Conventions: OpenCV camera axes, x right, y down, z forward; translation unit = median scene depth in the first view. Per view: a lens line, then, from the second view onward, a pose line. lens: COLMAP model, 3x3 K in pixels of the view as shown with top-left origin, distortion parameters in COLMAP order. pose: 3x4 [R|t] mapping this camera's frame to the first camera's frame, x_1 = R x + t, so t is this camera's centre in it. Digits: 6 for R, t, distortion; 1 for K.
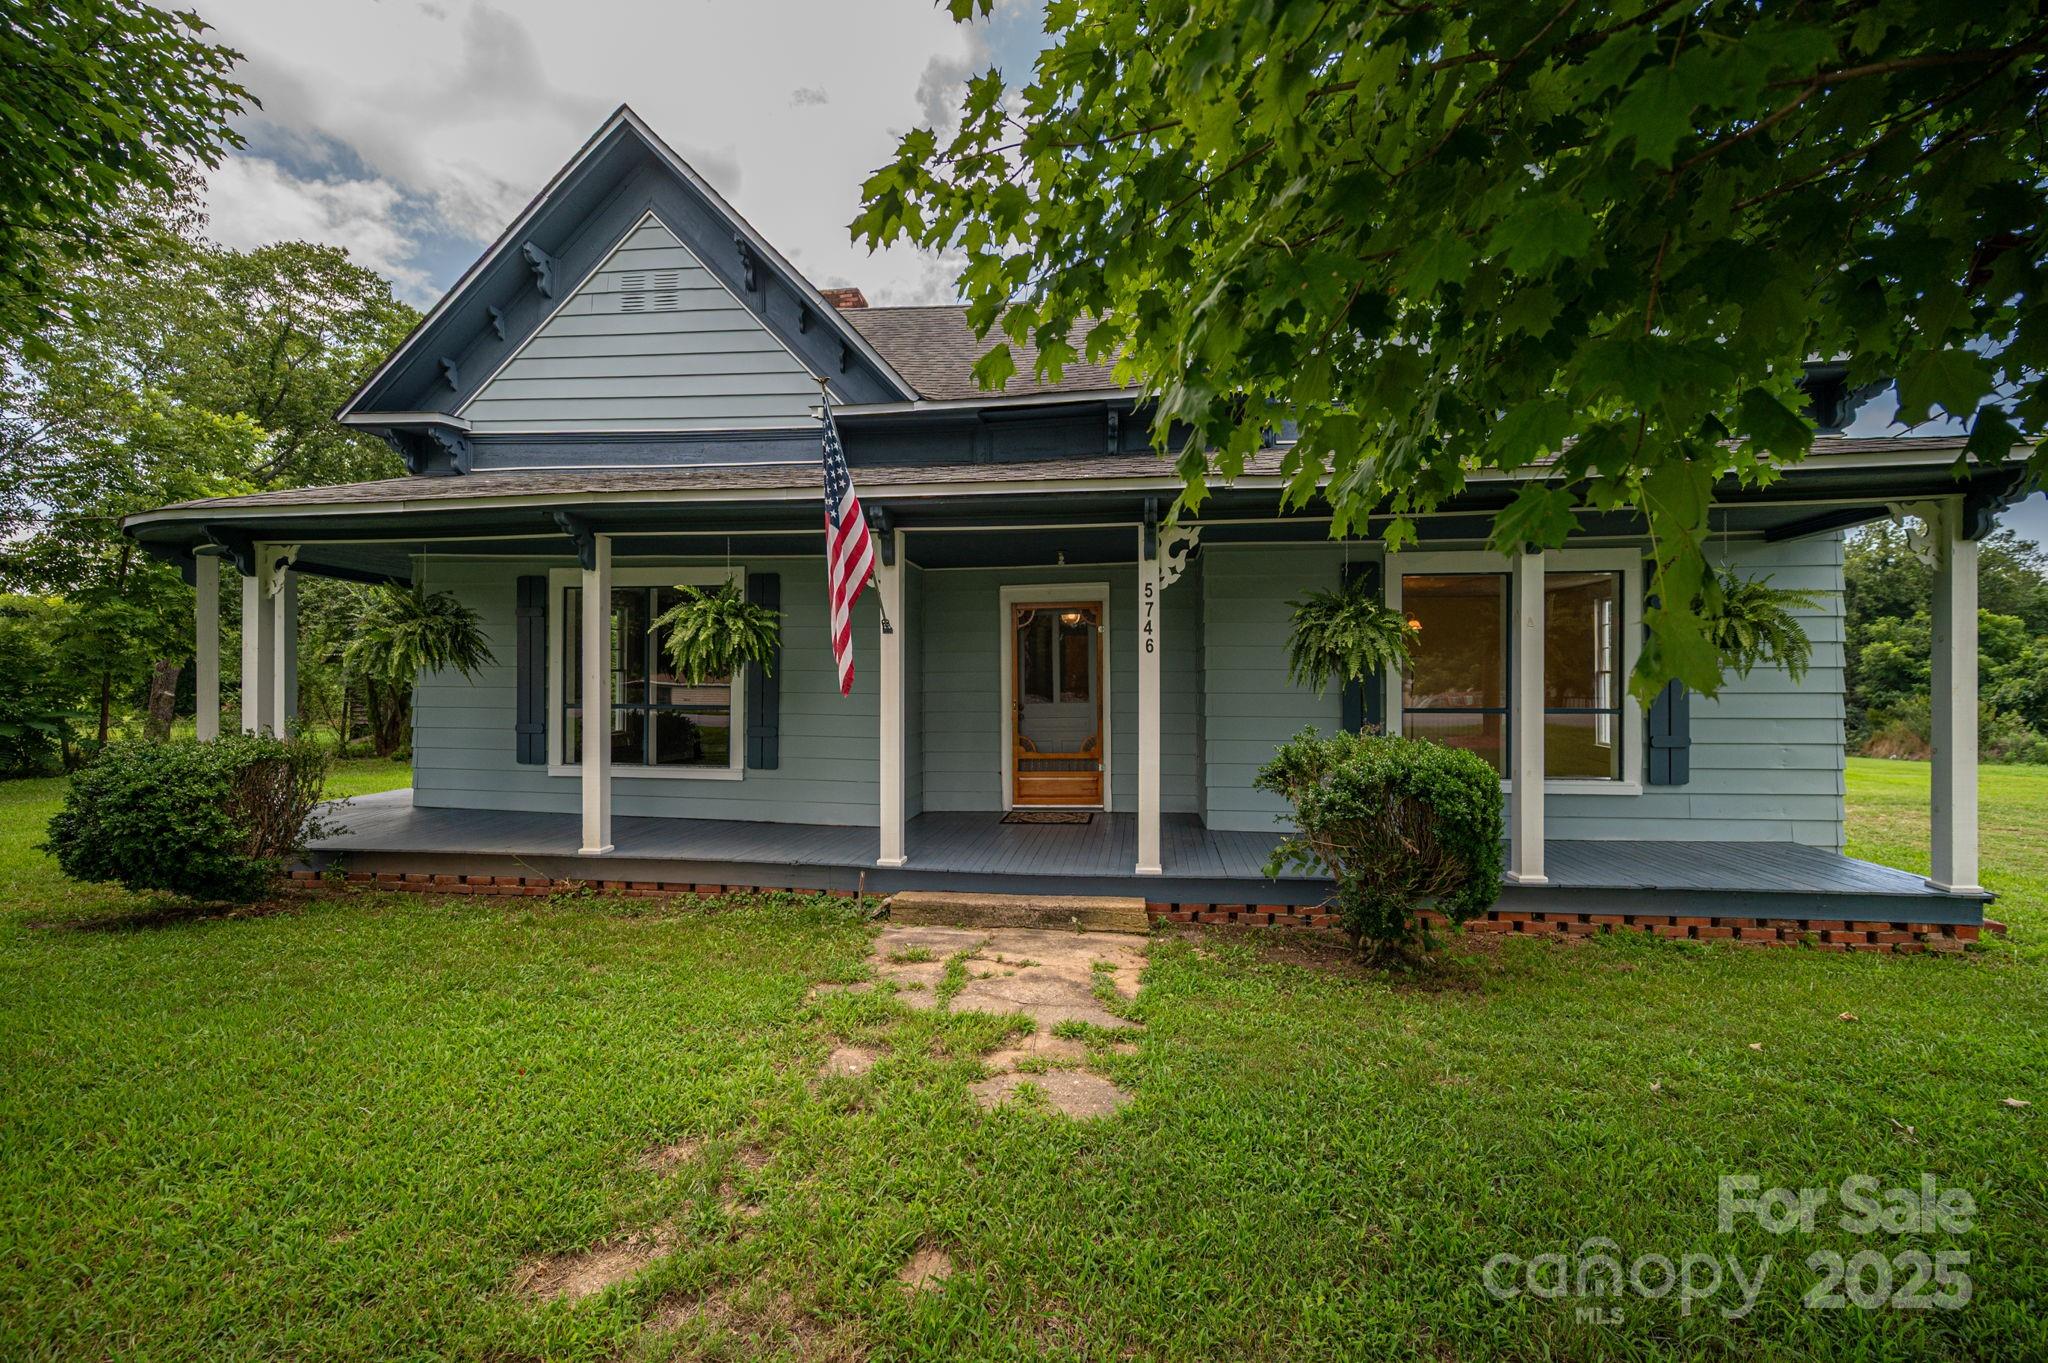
lens RADIAL K [[973.7, 0, 1012.5], [0, 973.7, 683.4], [0, 0, 1]] dist [-0.000807, -0.000178]
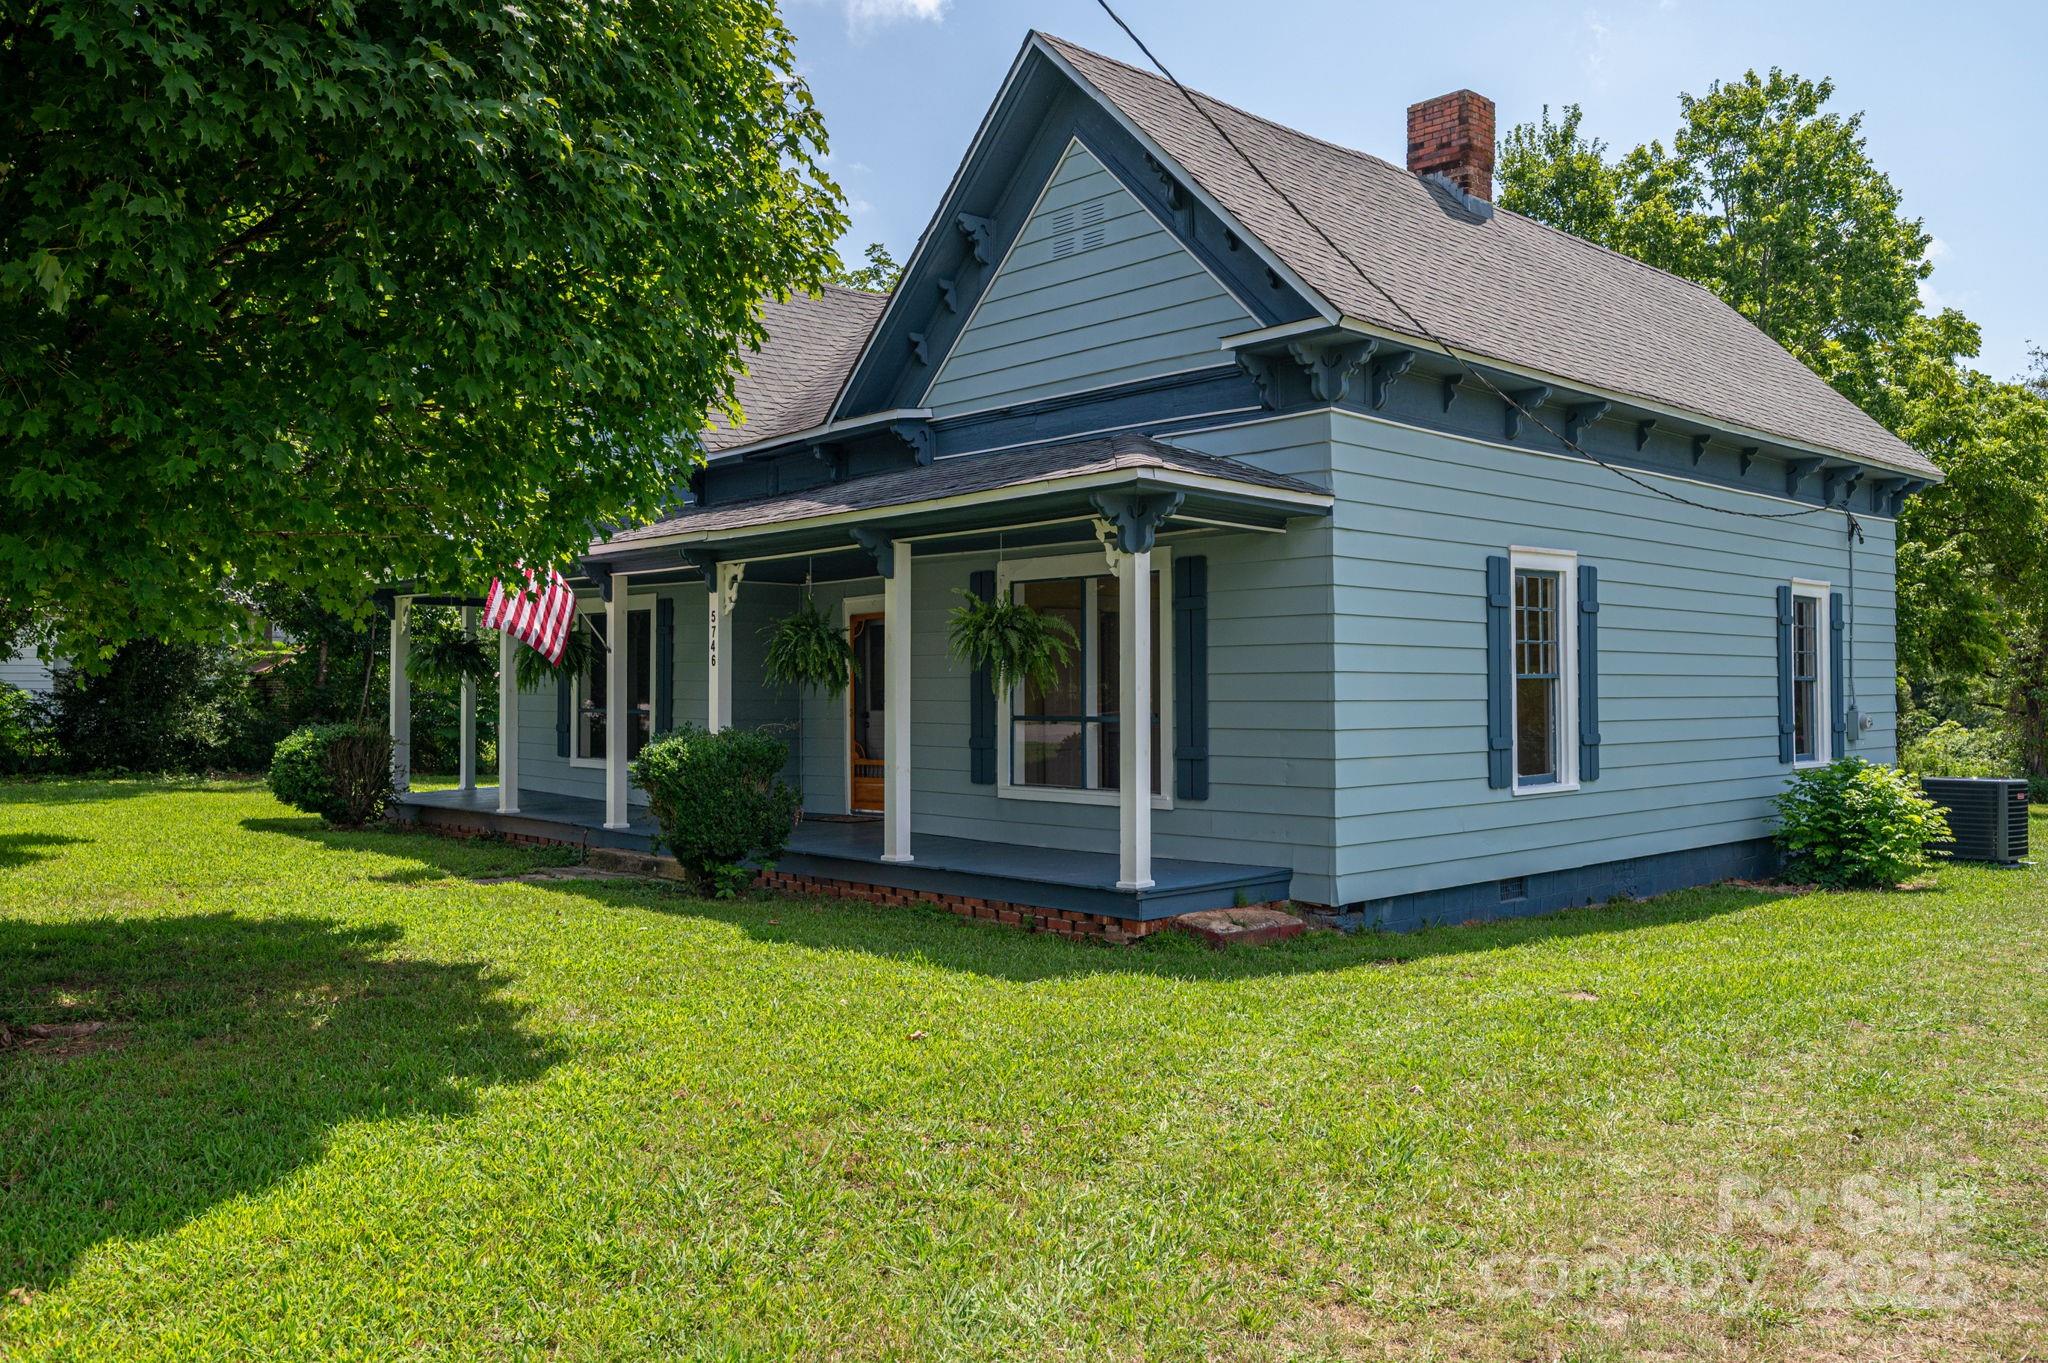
lens RADIAL K [[1563.9, 0, 1024.0], [0, 1563.9, 681.5], [0, 0, 1]] dist [0.045863, -0.000196]
pose [[0.773062, -0.005188, -0.634310, 0.461041], [-0.000939, 0.999956, -0.009323, 0.002364], [0.634330, 0.007803, 0.773023, -0.086595]]
